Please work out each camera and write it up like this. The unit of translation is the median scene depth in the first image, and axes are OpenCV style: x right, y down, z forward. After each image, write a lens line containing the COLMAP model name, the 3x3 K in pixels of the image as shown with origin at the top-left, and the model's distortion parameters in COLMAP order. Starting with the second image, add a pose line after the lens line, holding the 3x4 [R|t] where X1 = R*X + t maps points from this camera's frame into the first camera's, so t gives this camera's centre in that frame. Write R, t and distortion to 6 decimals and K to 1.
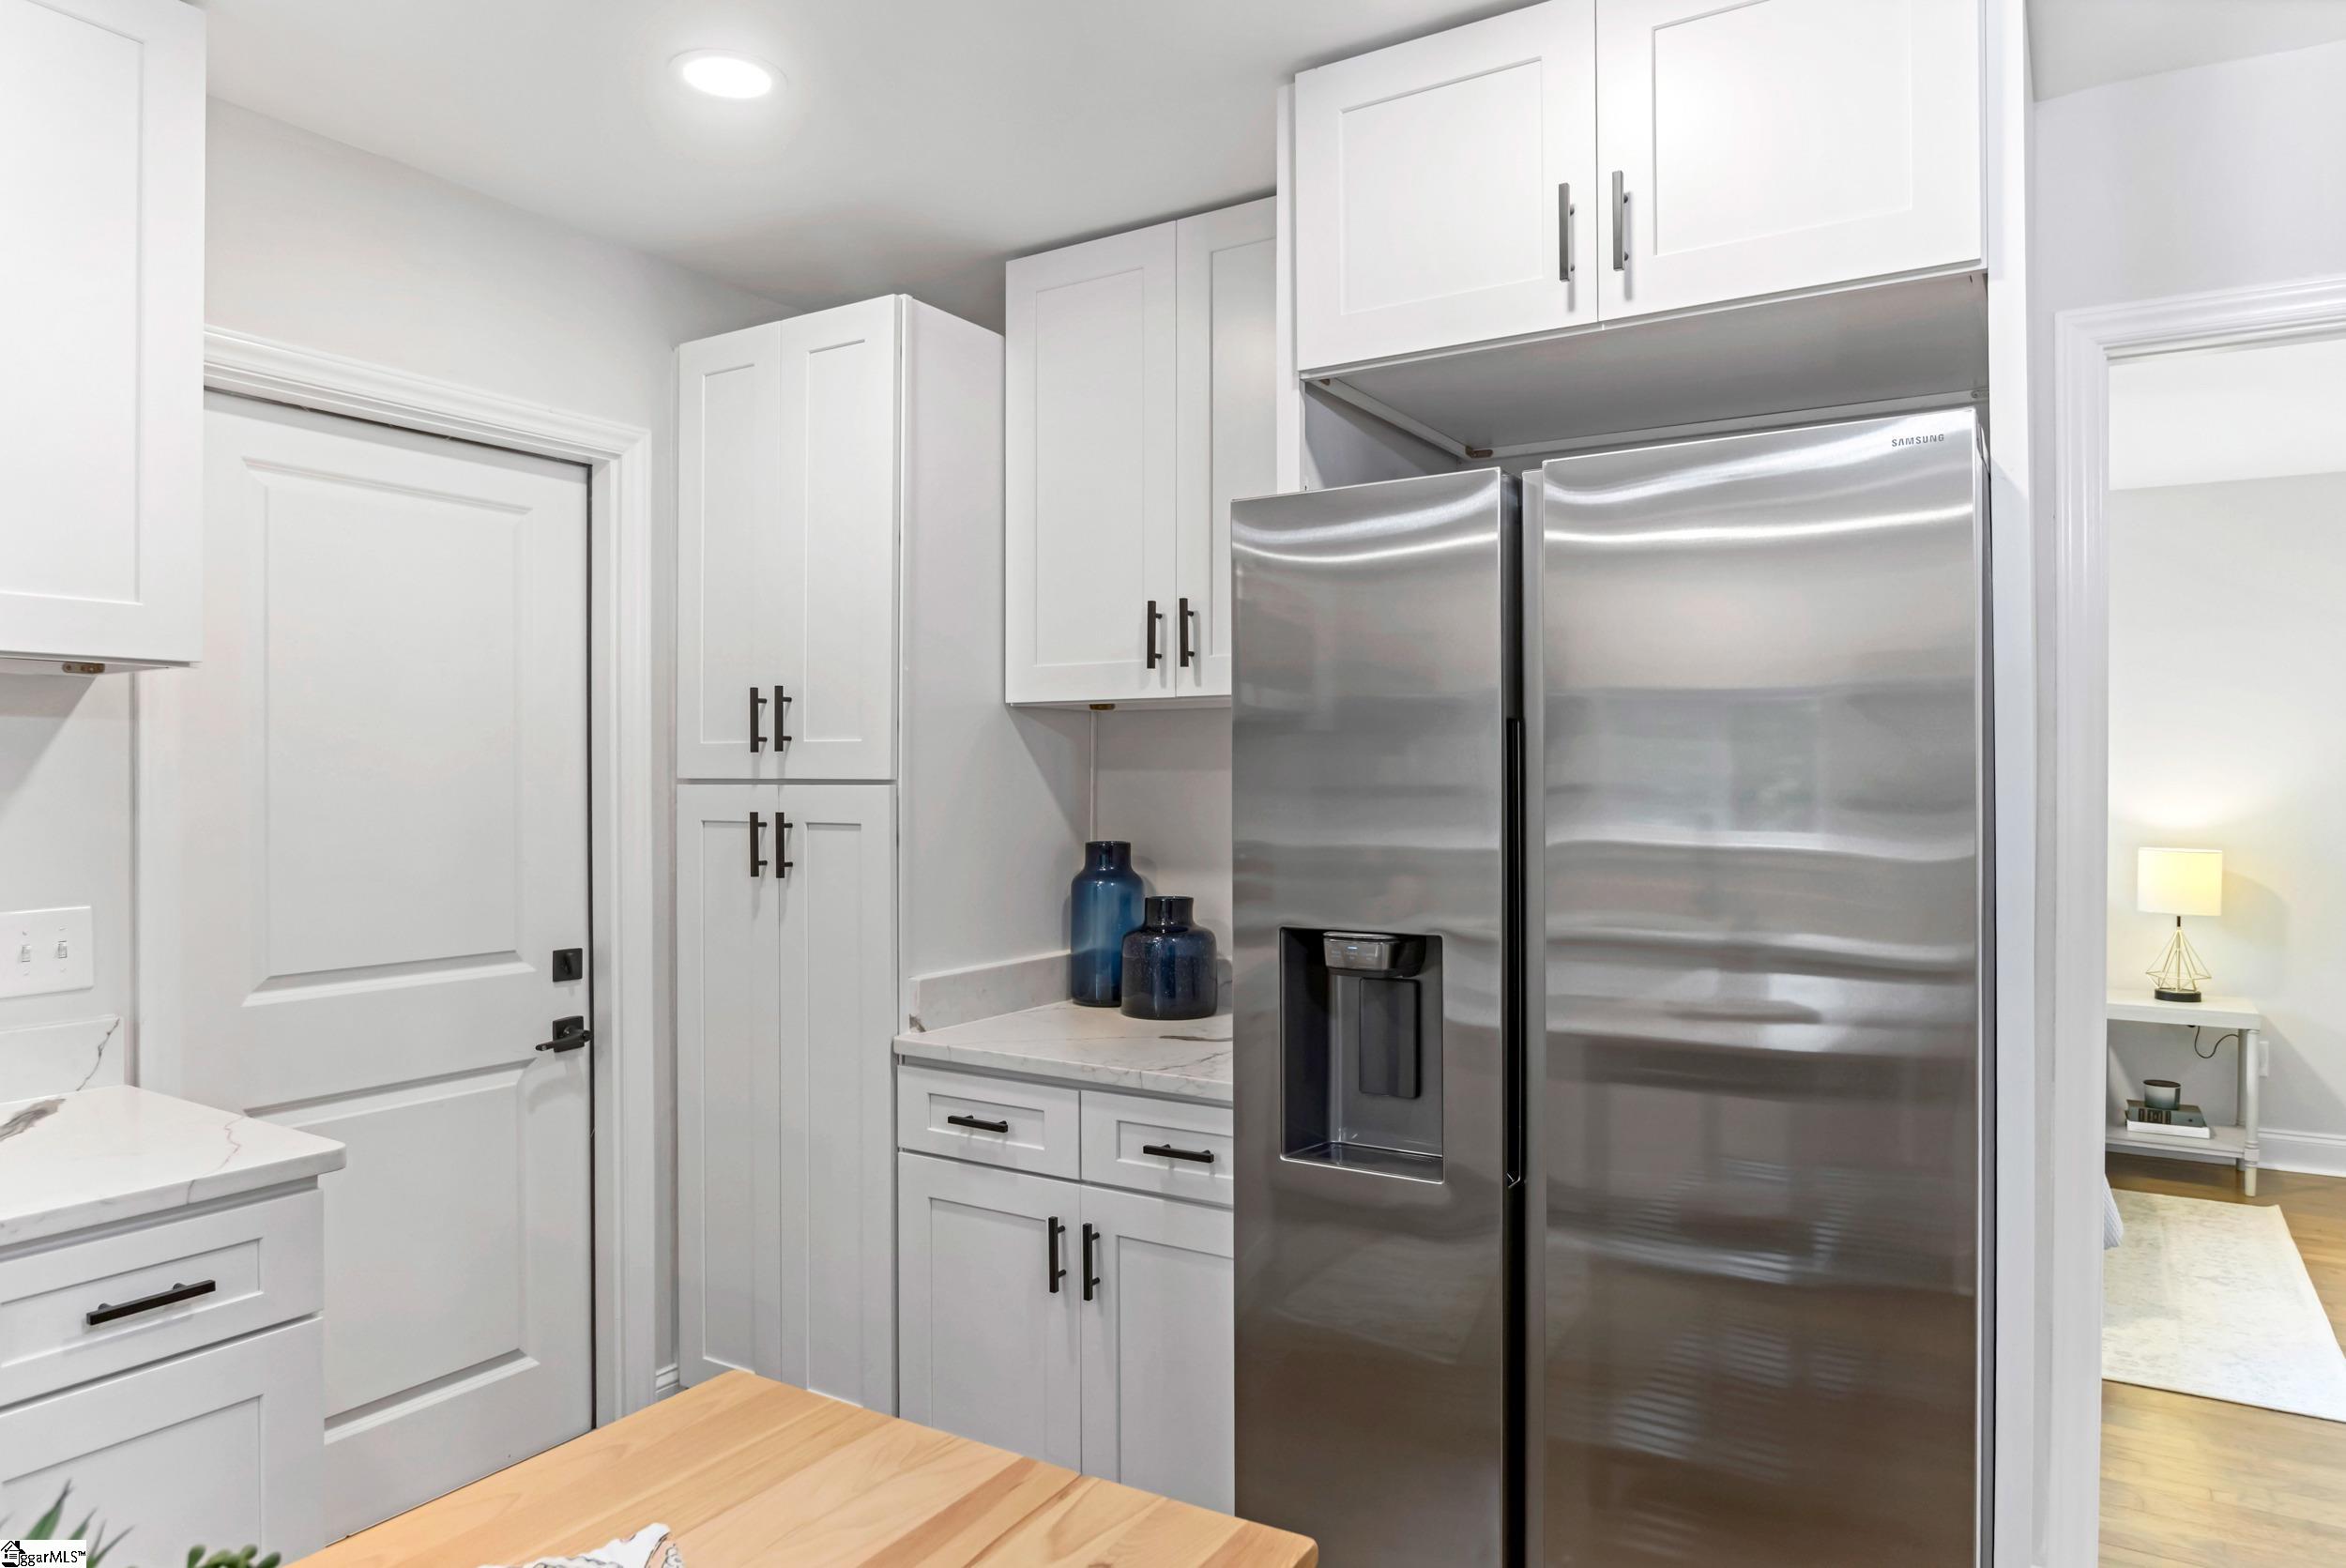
lens RADIAL K [[1428.1, 0, 1176.2], [0, 1428.1, 778.1], [0, 0, 1]] dist [-0.016611, -0.002787]
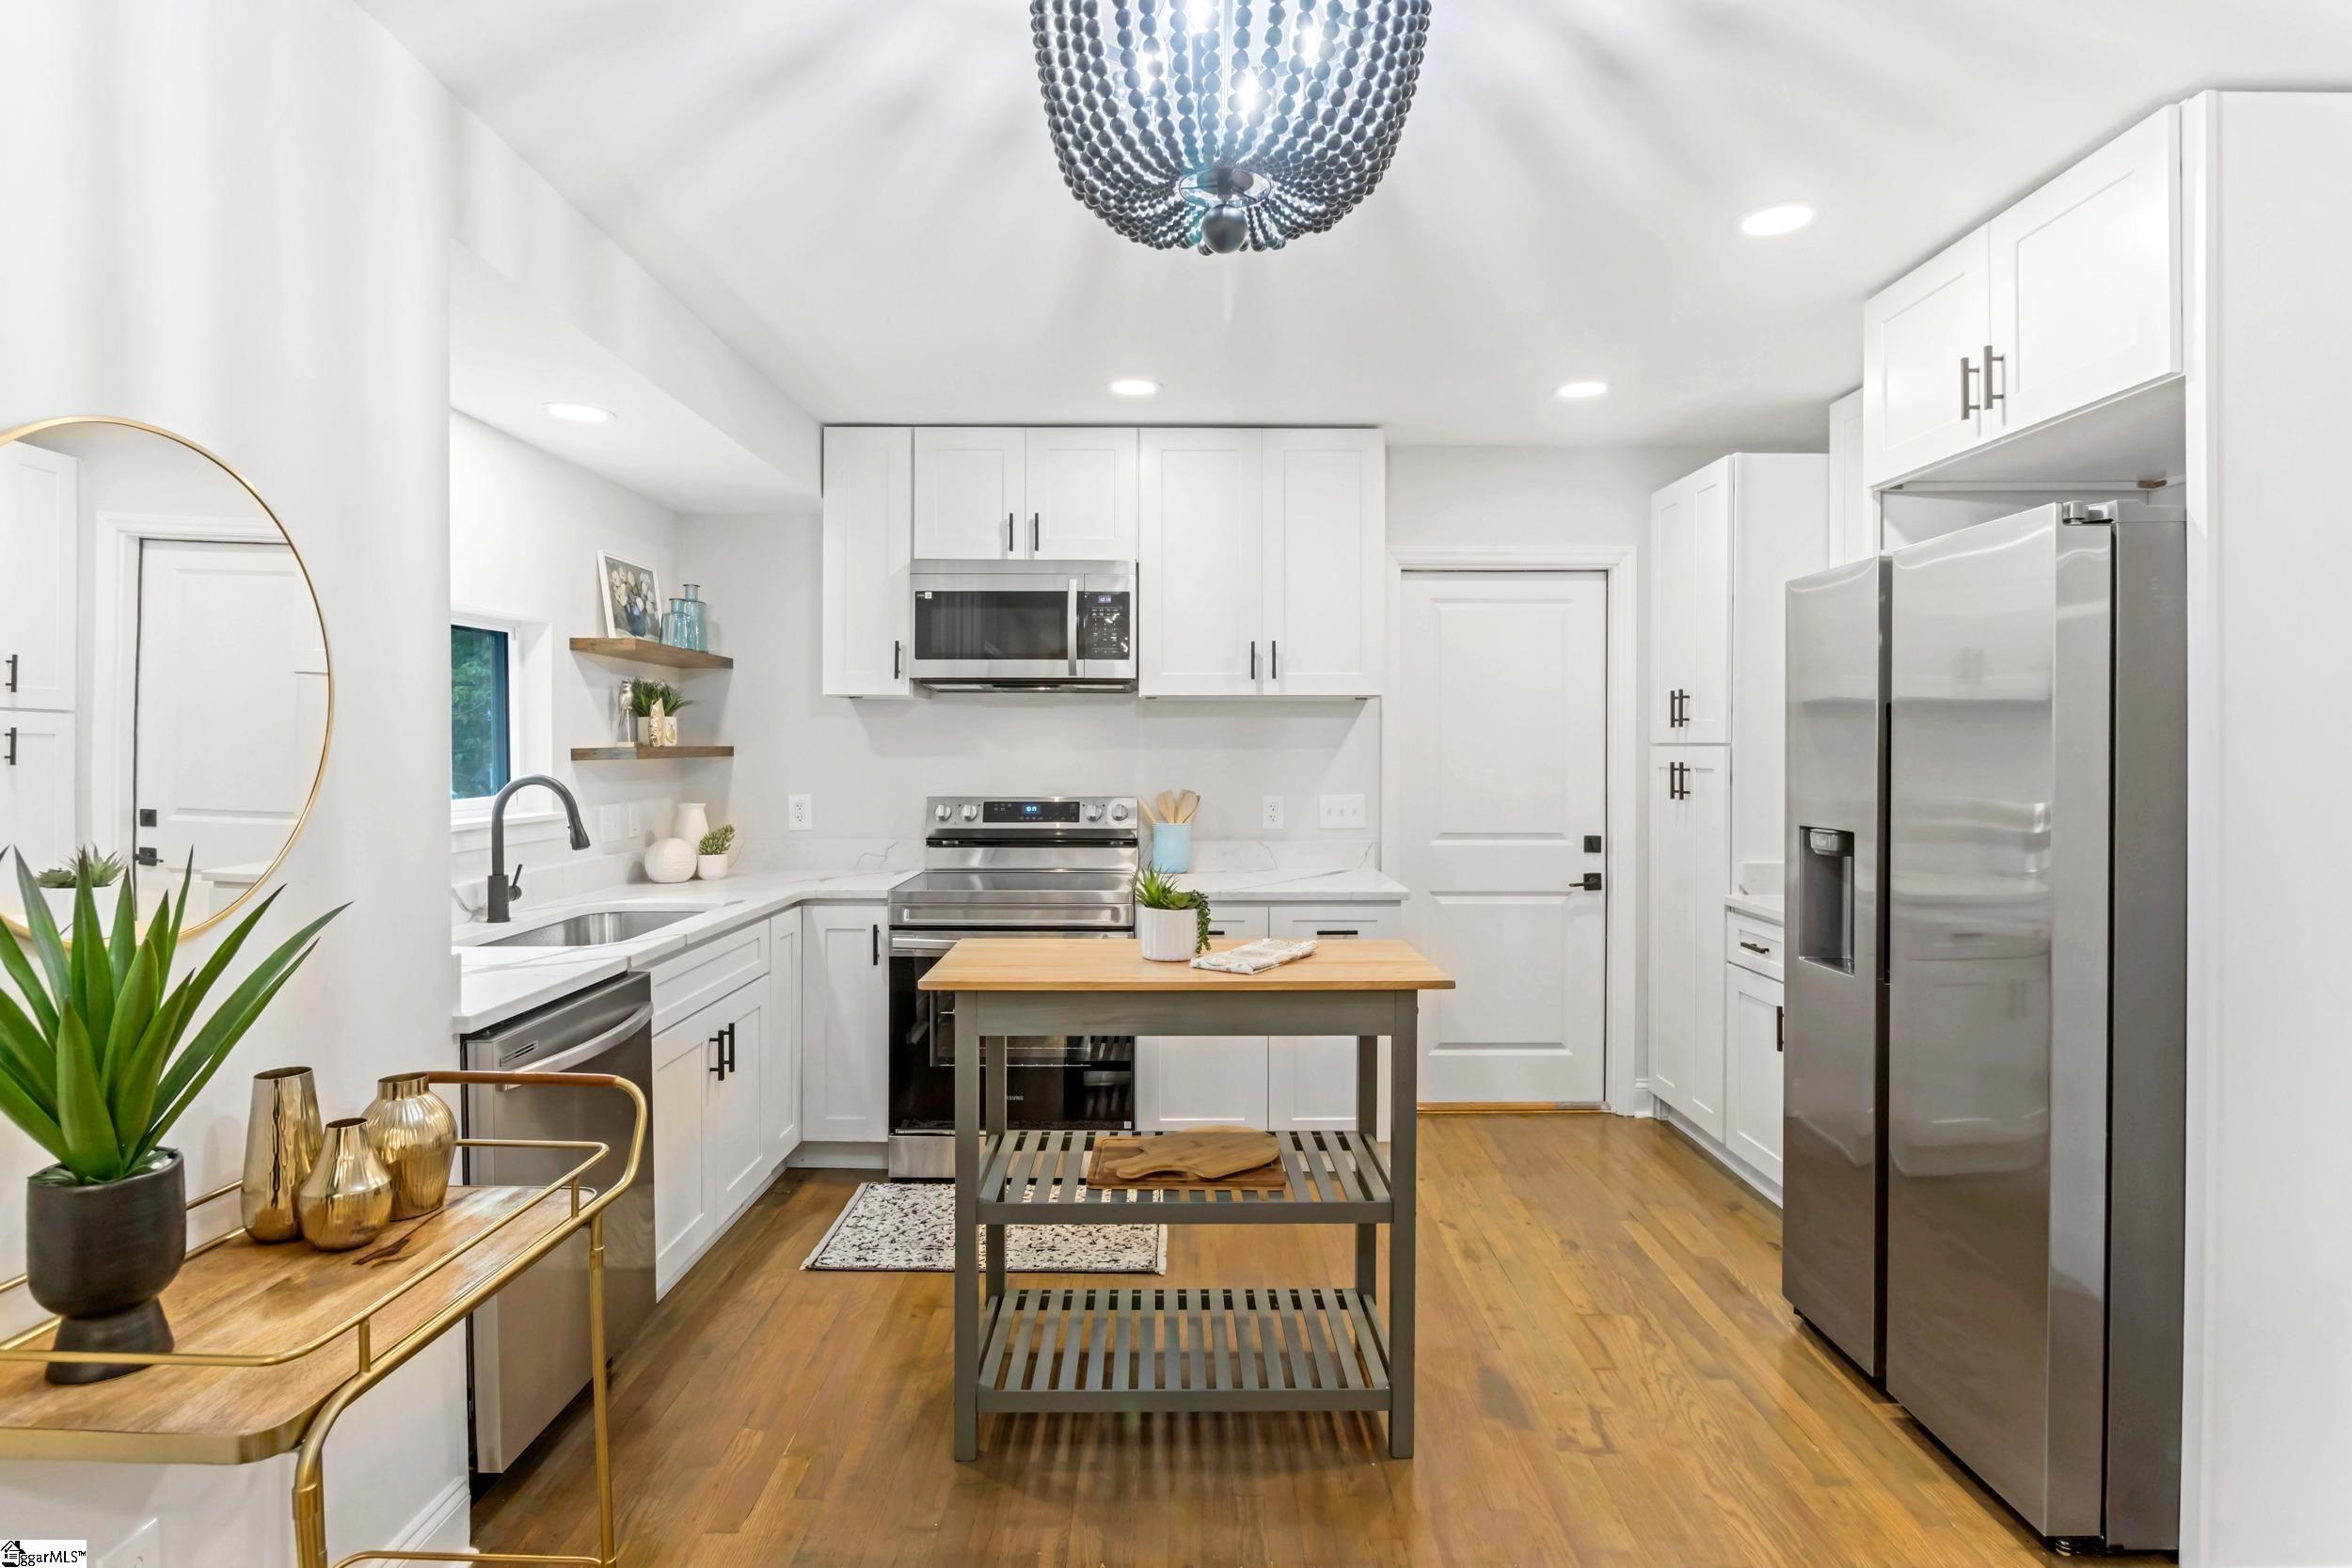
lens RADIAL K [[1270.7, 0, 1206.5], [0, 1270.7, 750.1], [0, 0, 1]] dist [-0.002919, -0.001341]
pose [[0.546402, 0.001148, -0.837522, 0.695460], [-0.003852, 0.999992, -0.001143, 0.013655], [0.837514, 0.003851, 0.546402, -0.324692]]
